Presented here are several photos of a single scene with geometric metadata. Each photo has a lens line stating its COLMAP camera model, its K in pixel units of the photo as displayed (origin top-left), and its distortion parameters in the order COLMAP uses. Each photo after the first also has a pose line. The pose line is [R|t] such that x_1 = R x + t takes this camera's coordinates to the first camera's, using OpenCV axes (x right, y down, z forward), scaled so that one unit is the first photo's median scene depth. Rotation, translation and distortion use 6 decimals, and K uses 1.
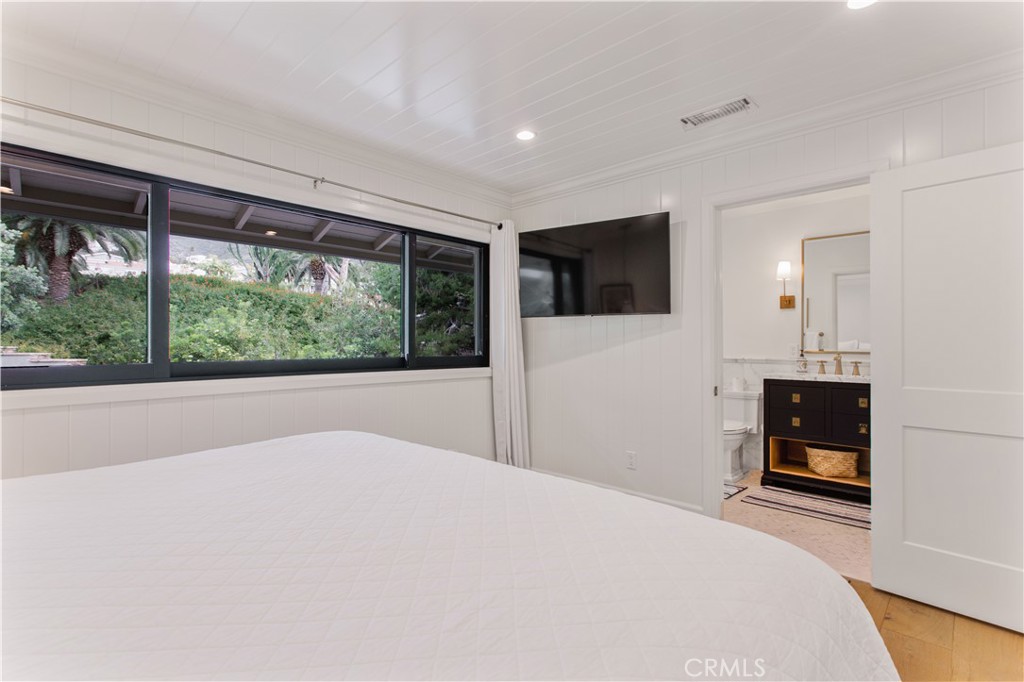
lens RADIAL K [[479.2, 0, 514.1], [0, 479.2, 344.4], [0, 0, 1]] dist [-0.002628, 0.001701]
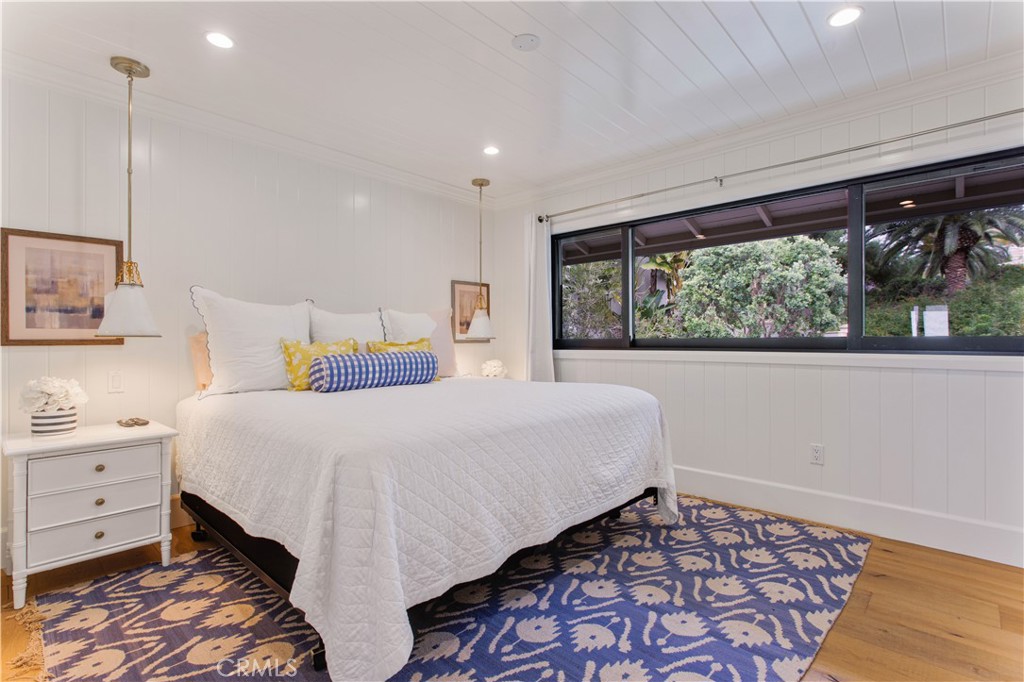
lens RADIAL K [[479.2, 0, 514.1], [0, 479.2, 341.9], [0, 0, 1]] dist [-0.002628, 0.001701]
pose [[0.021112, 0.001596, -0.999776, 0.584166], [-0.001321, 0.999998, 0.001569, 0.034377], [0.999776, 0.001288, 0.021114, 0.399182]]
